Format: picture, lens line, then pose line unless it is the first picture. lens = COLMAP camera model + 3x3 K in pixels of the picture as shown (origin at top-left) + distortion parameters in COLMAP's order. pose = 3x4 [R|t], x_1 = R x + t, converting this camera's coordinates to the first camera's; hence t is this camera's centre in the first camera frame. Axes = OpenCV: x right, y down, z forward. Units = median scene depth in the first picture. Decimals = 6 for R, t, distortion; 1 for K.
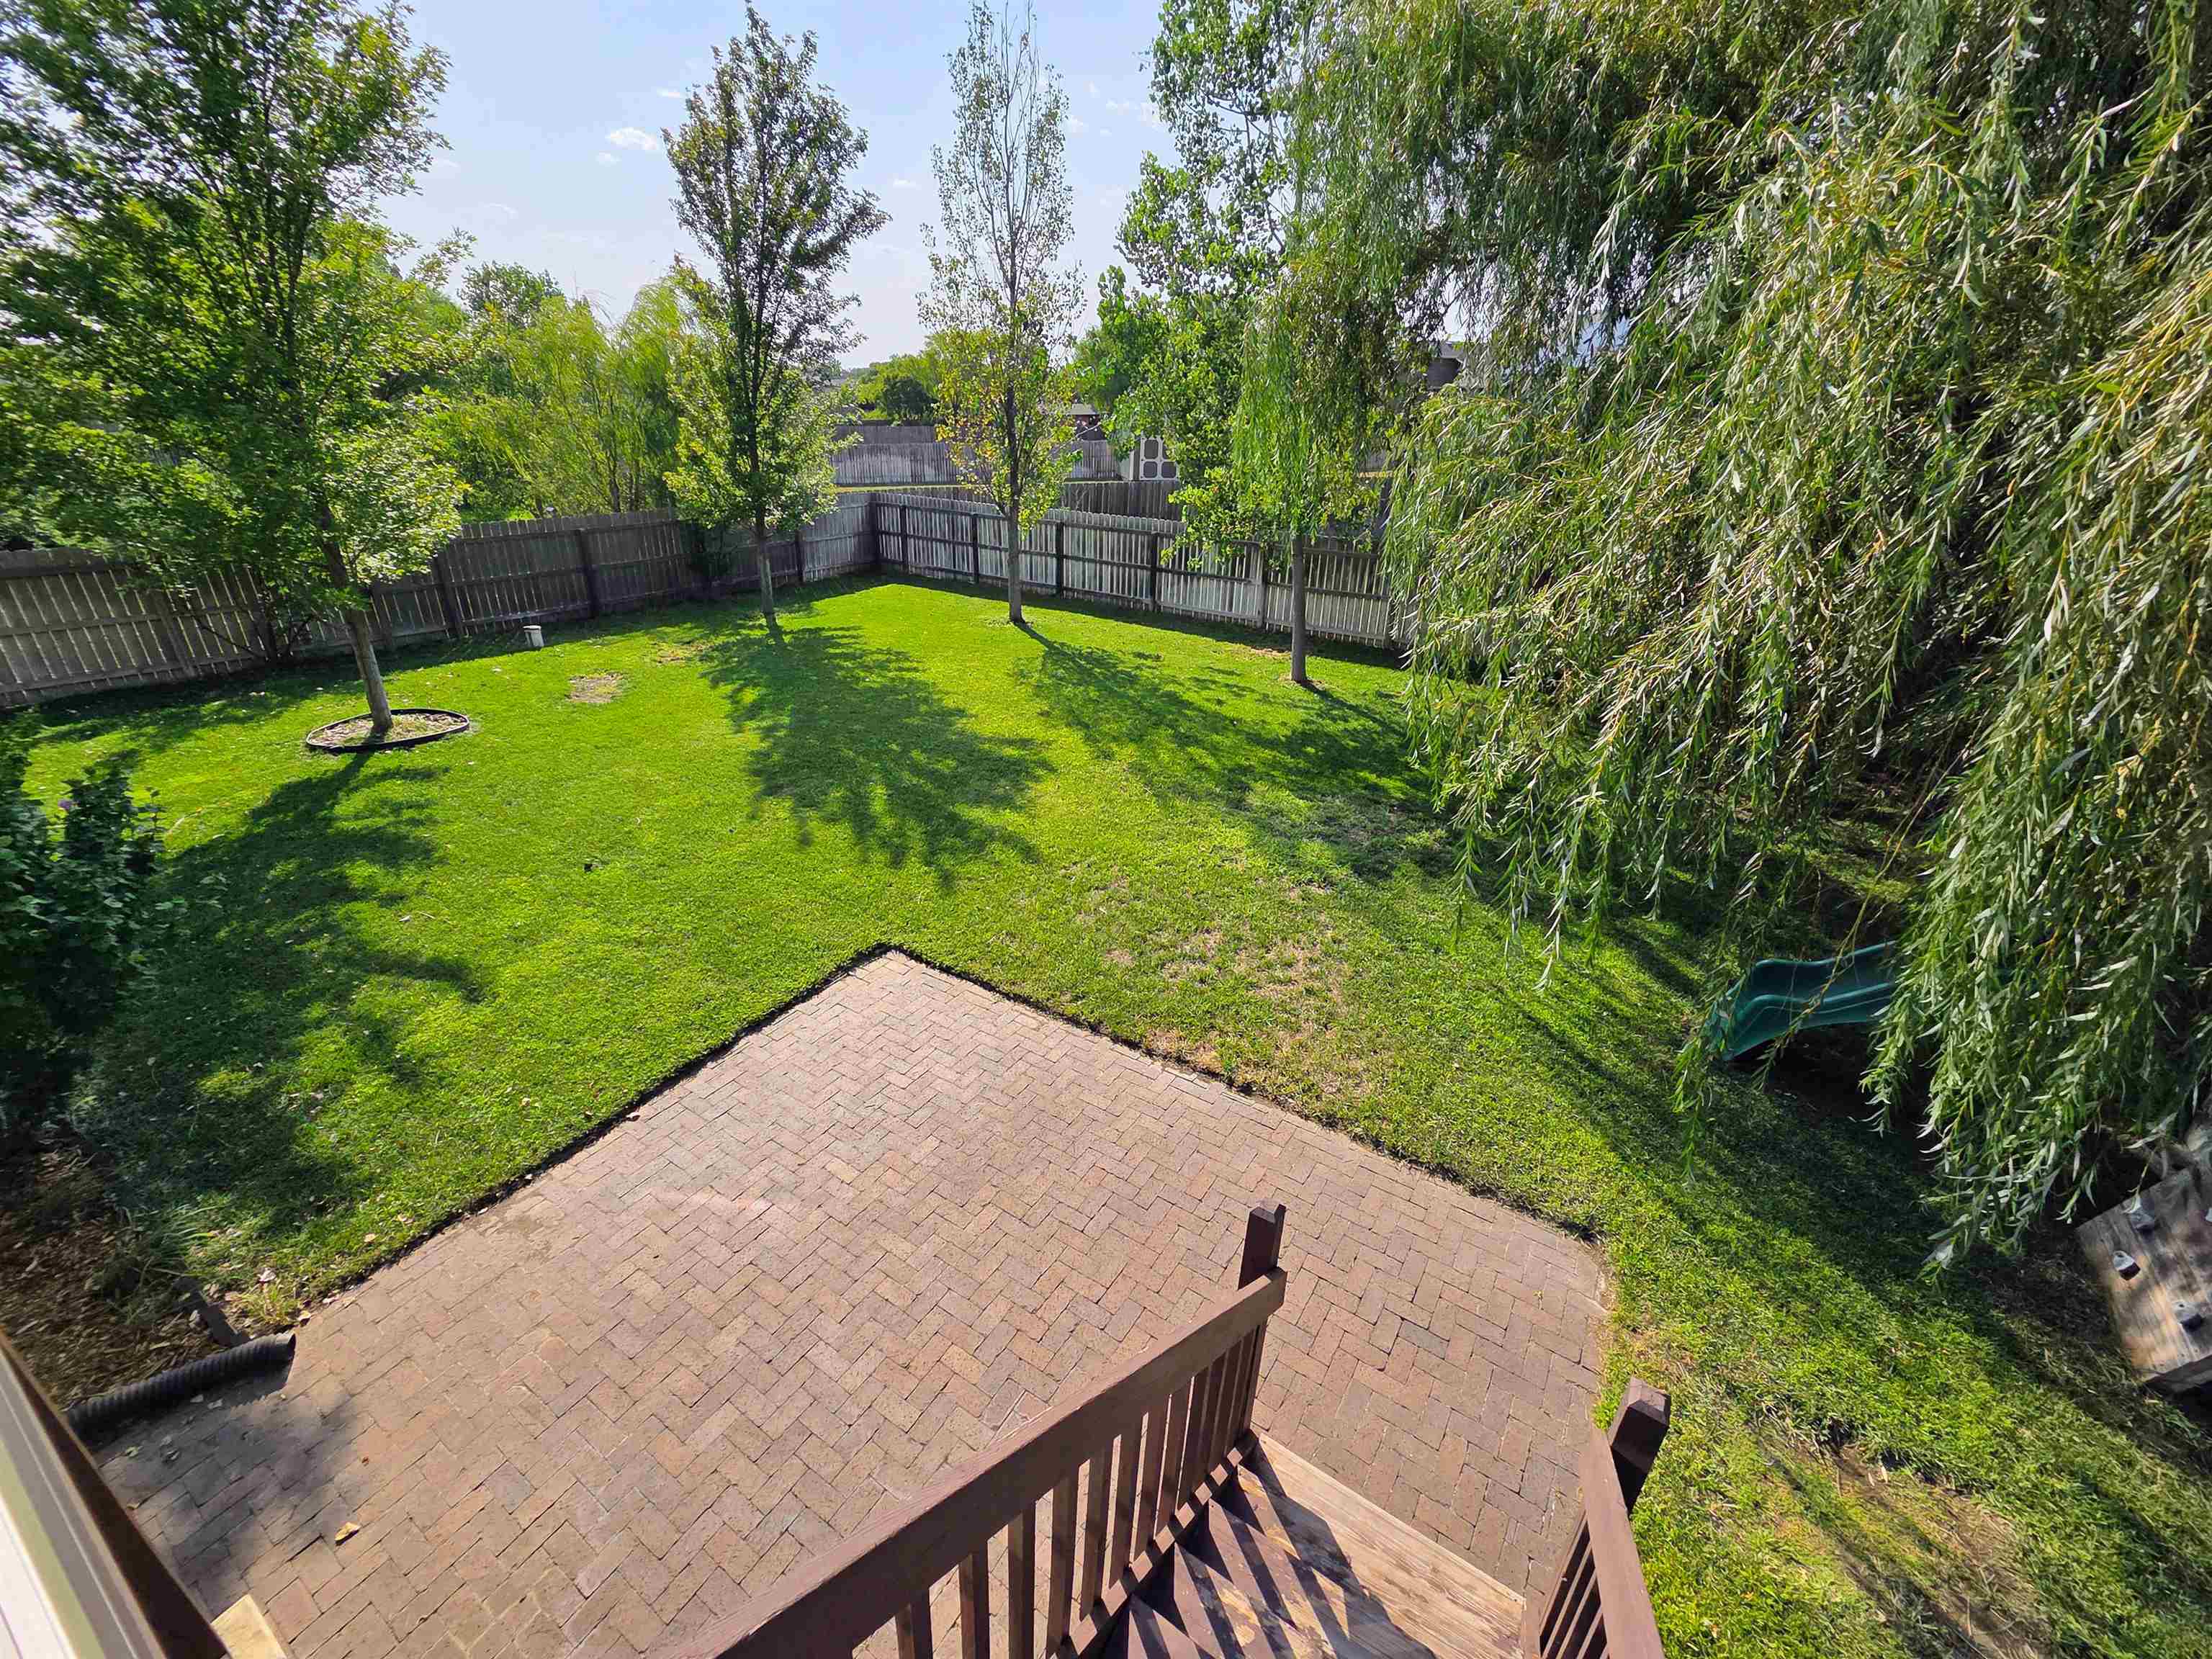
lens RADIAL K [[936.6, 0, 1092.6], [0, 936.6, 821.9], [0, 0, 1]] dist [-0.000091, -0.000143]
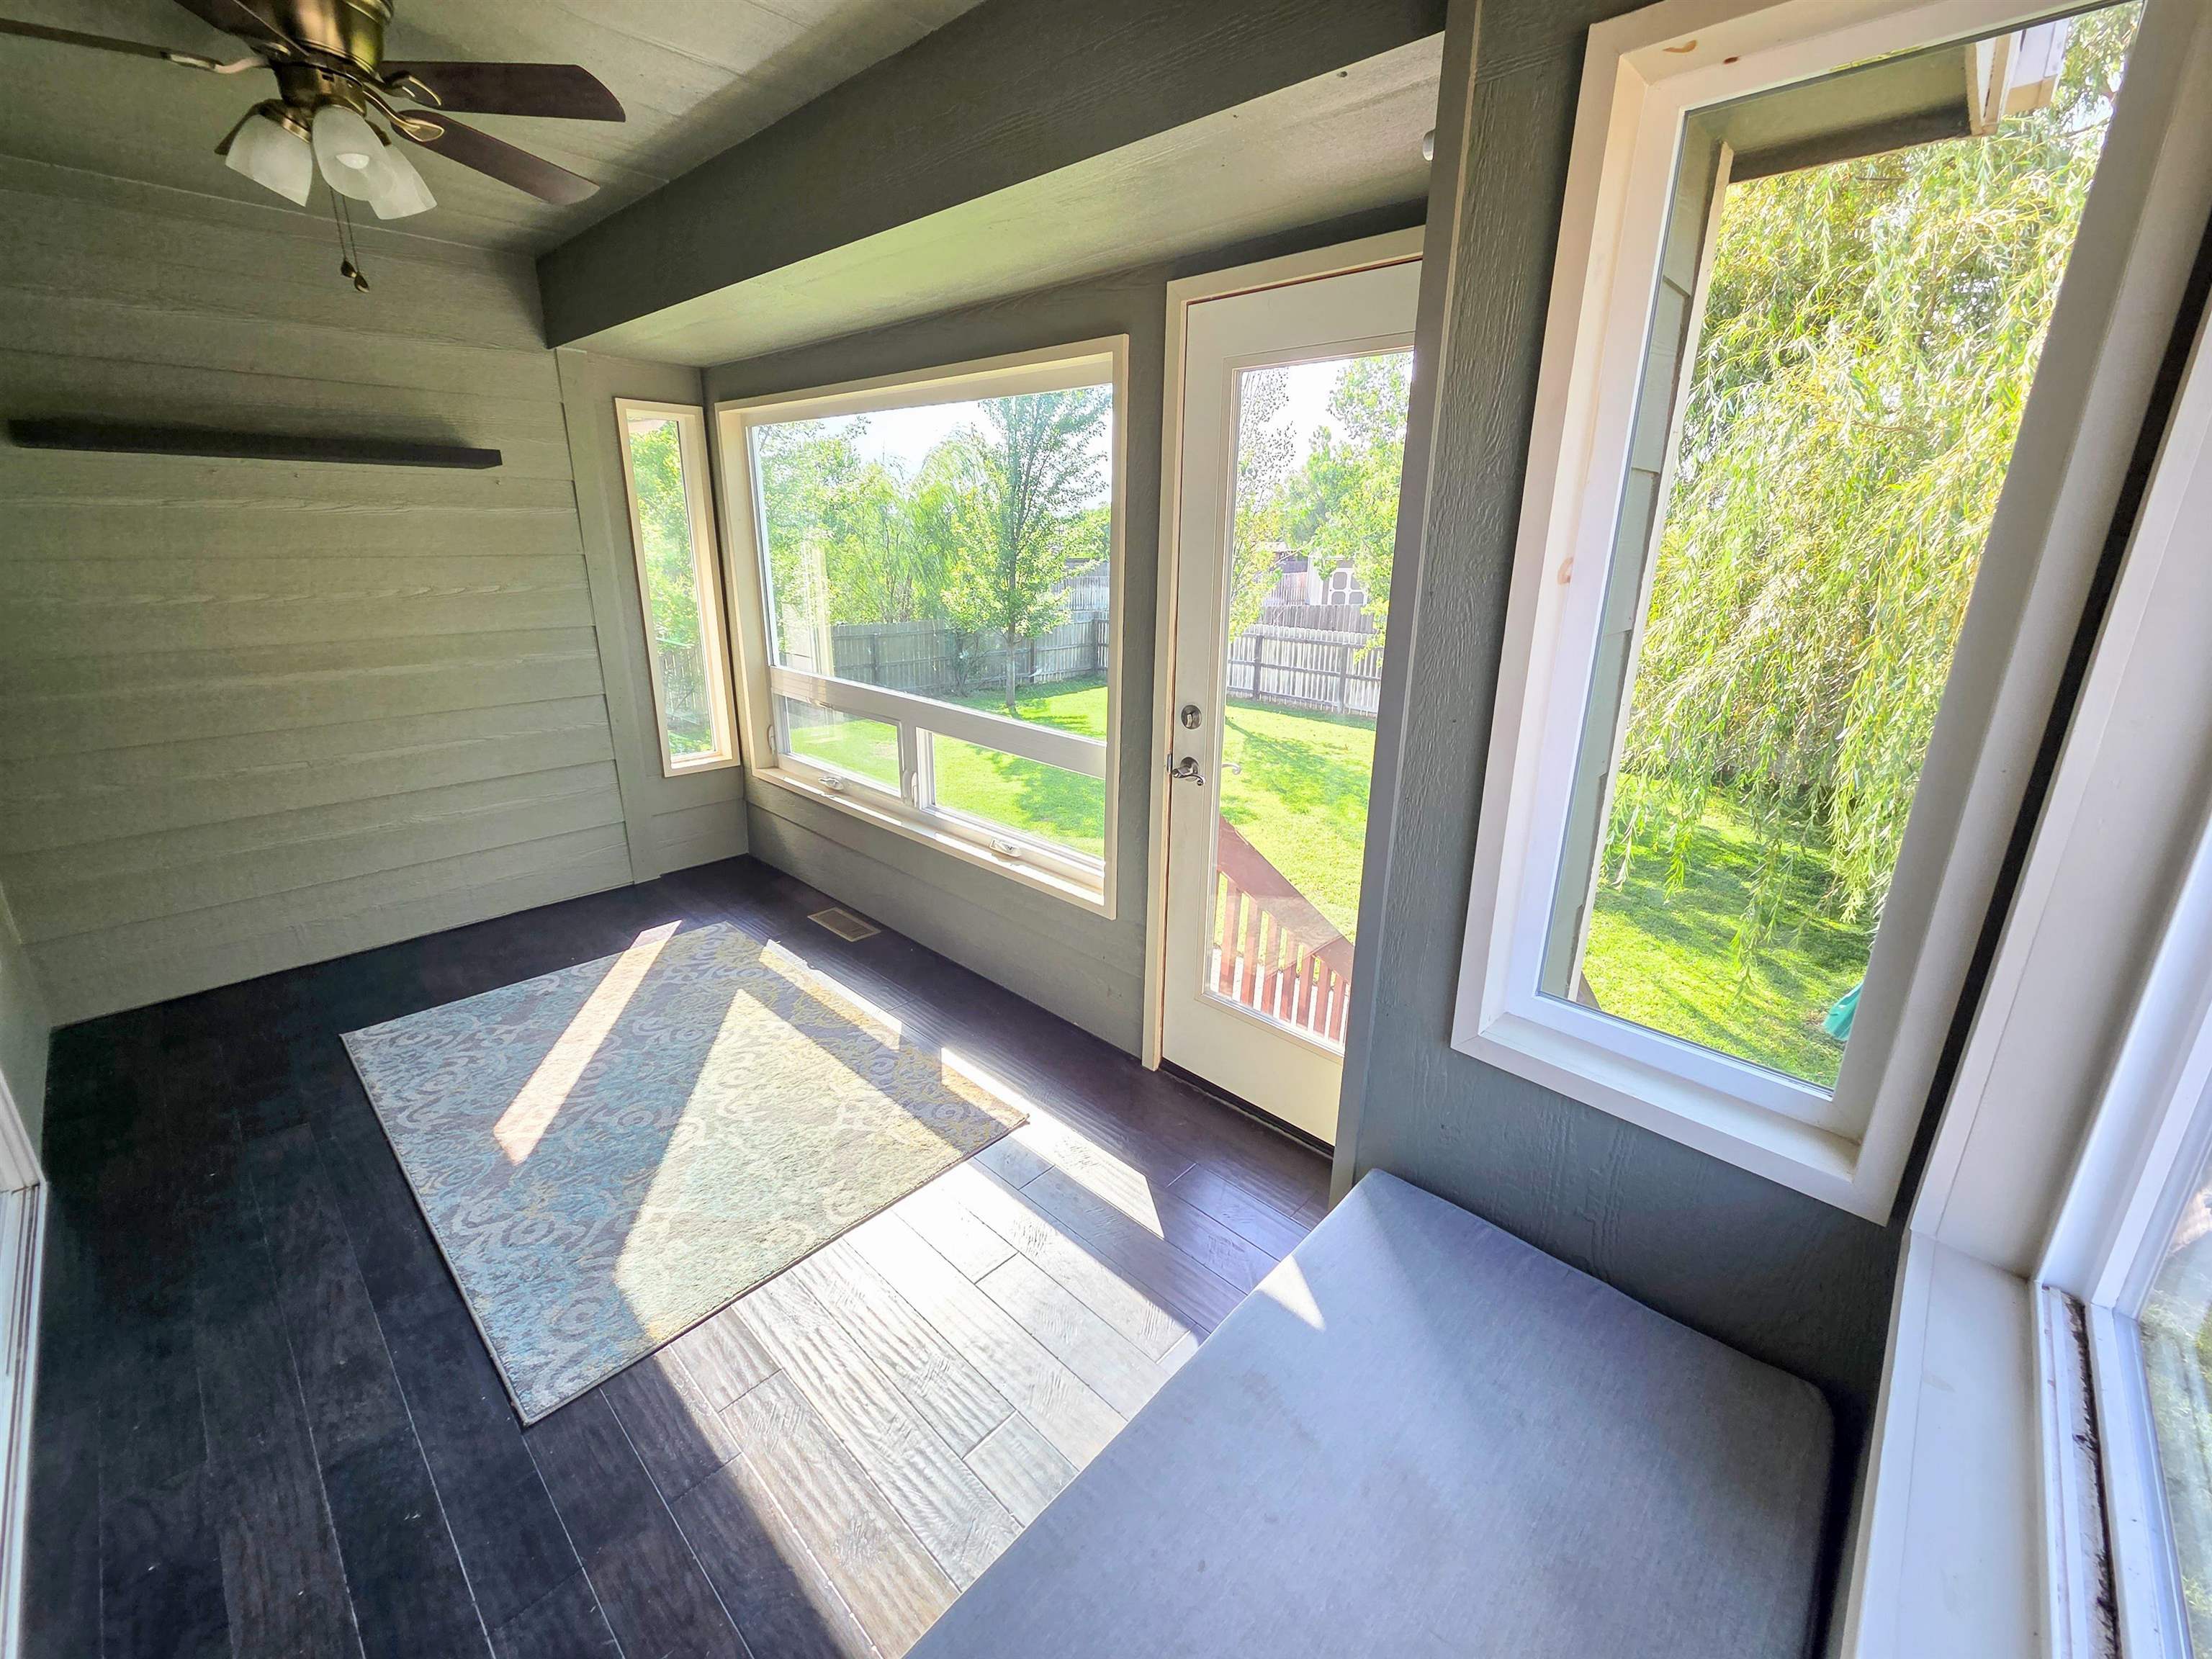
lens RADIAL K [[901.3, 0, 1112.4], [0, 901.3, 798.9], [0, 0, 1]] dist [-0.000585, 0.000036]
pose [[0.983478, 0.042015, -0.176084, -0.013248], [-0.066575, 0.988472, -0.135981, 0.053150], [0.168341, 0.145457, 0.974938, -0.098062]]
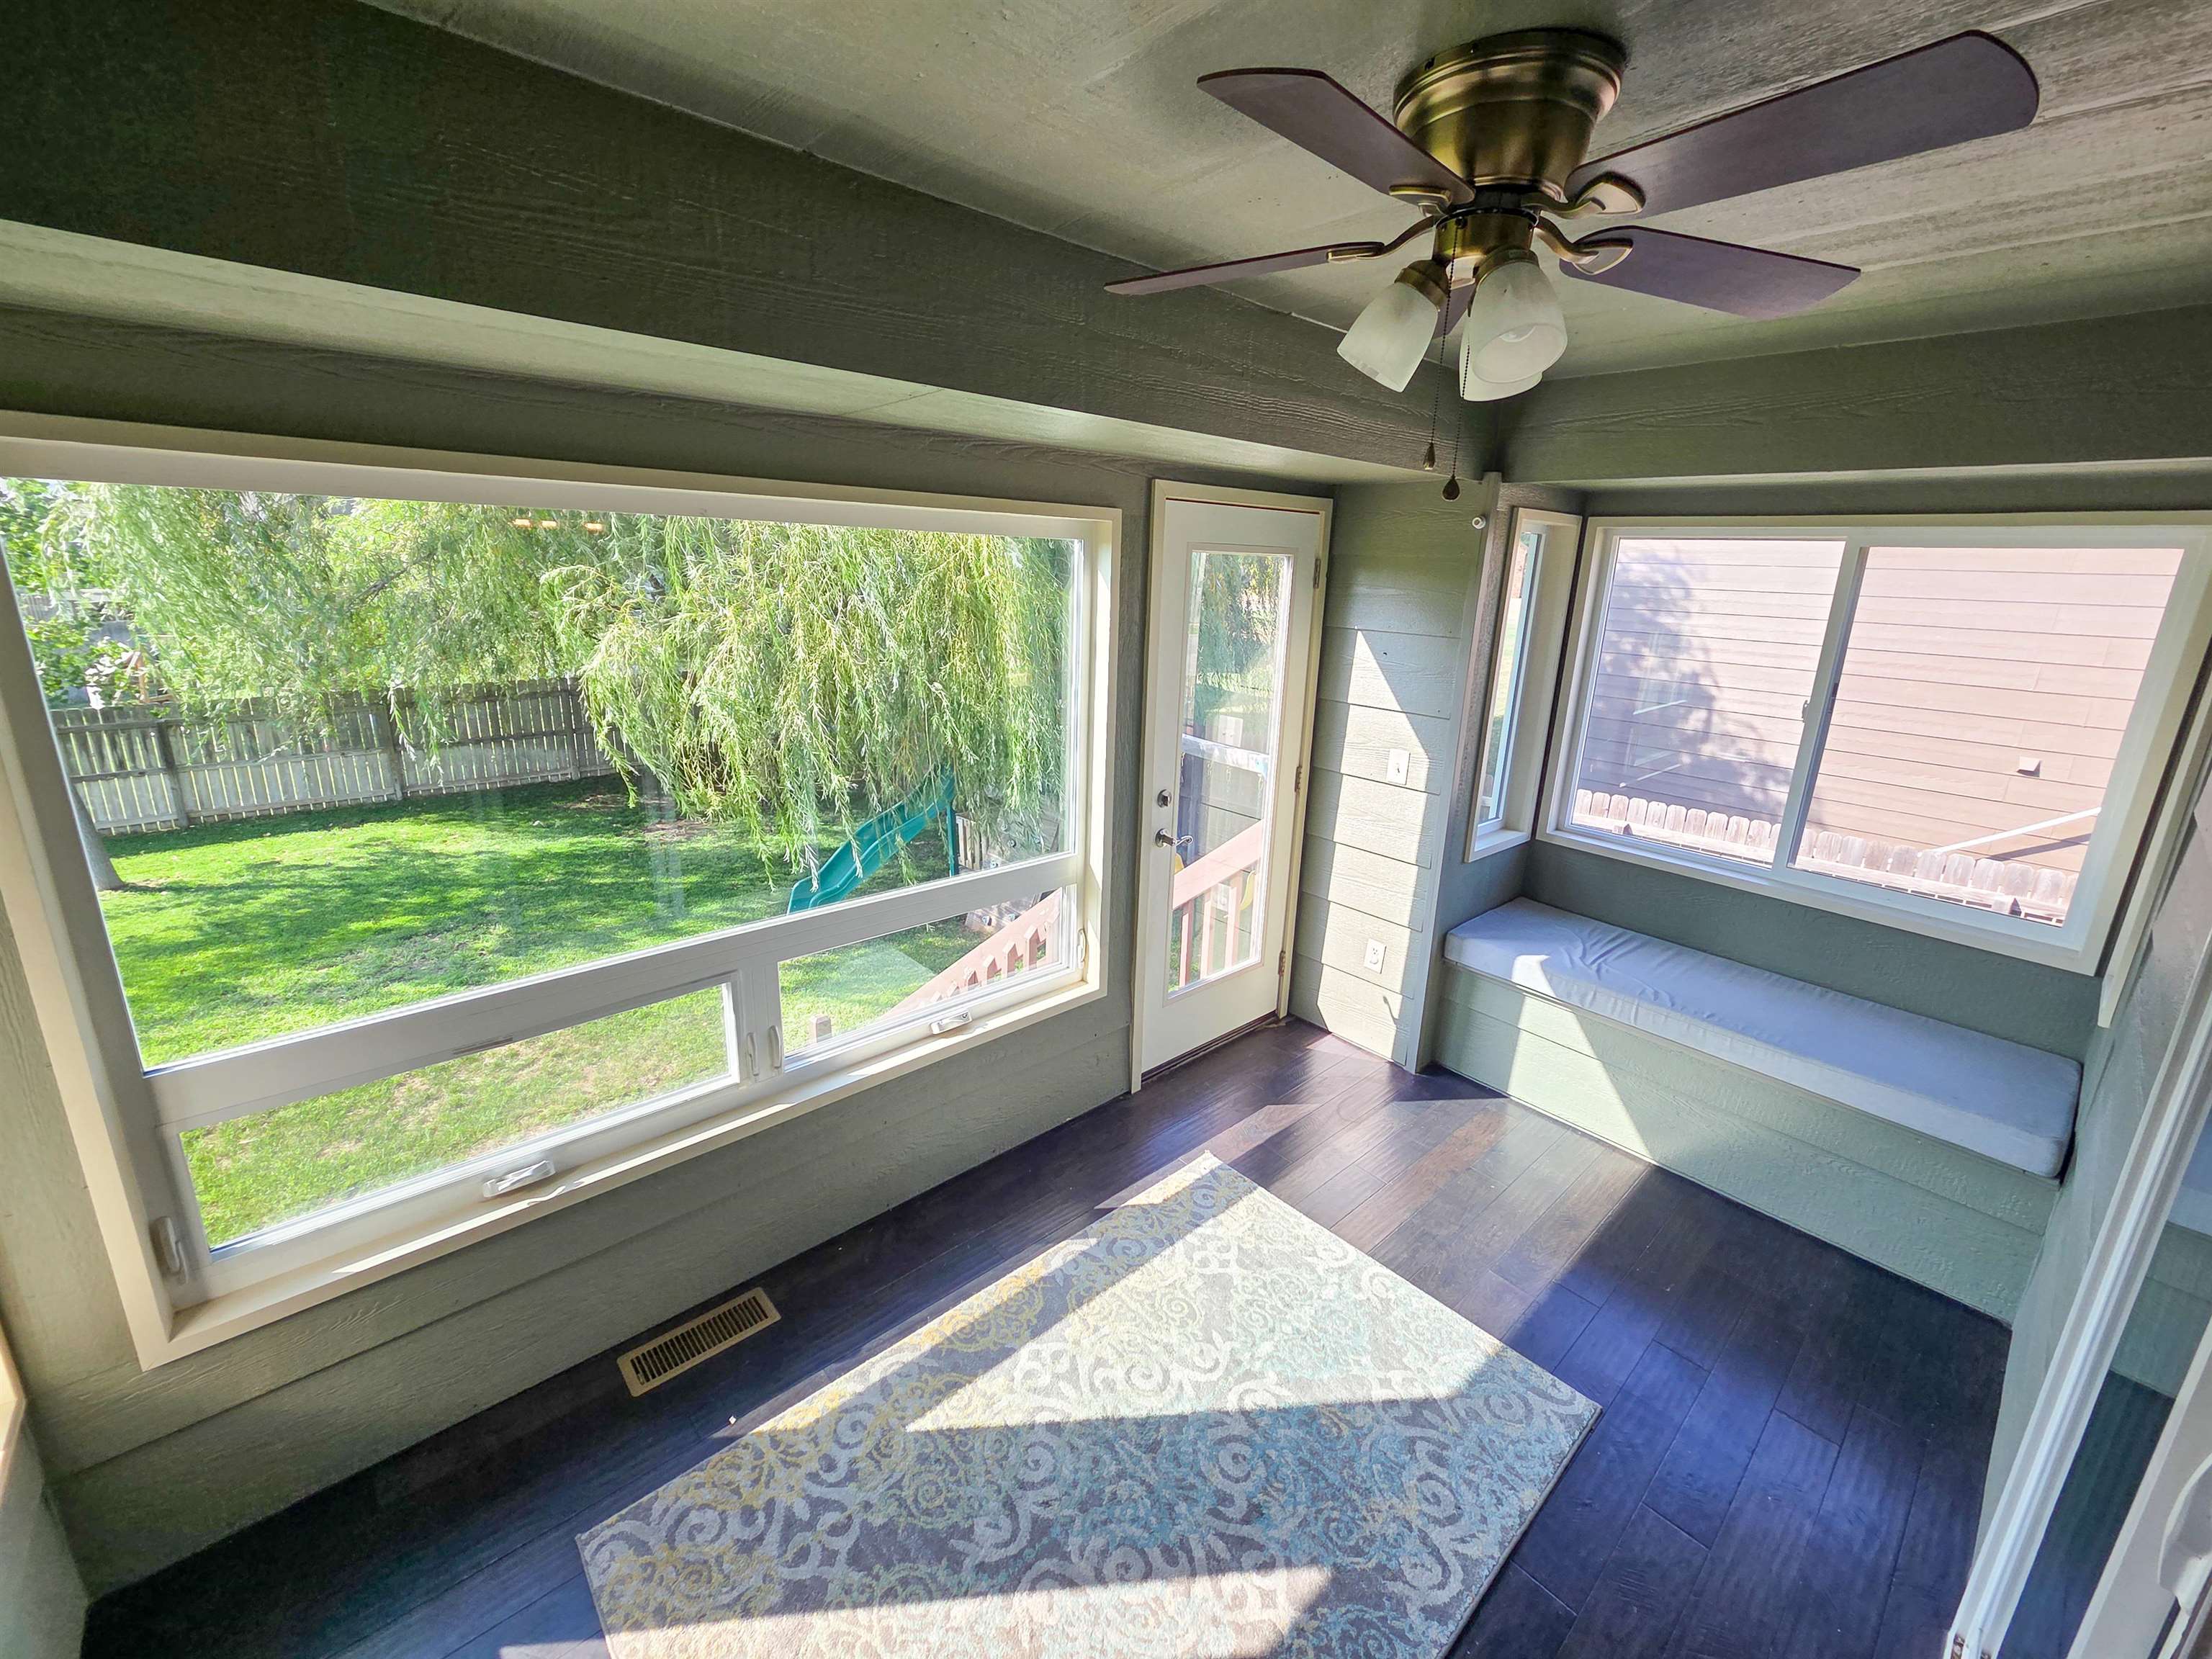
lens RADIAL K [[901.3, 0, 1112.4], [0, 901.3, 798.9], [0, 0, 1]] dist [-0.000585, 0.000036]
pose [[0.261360, -0.257294, 0.930317, -0.175074], [0.386064, 0.911233, 0.143556, -0.000937], [-0.884672, 0.321642, 0.337492, -0.025321]]
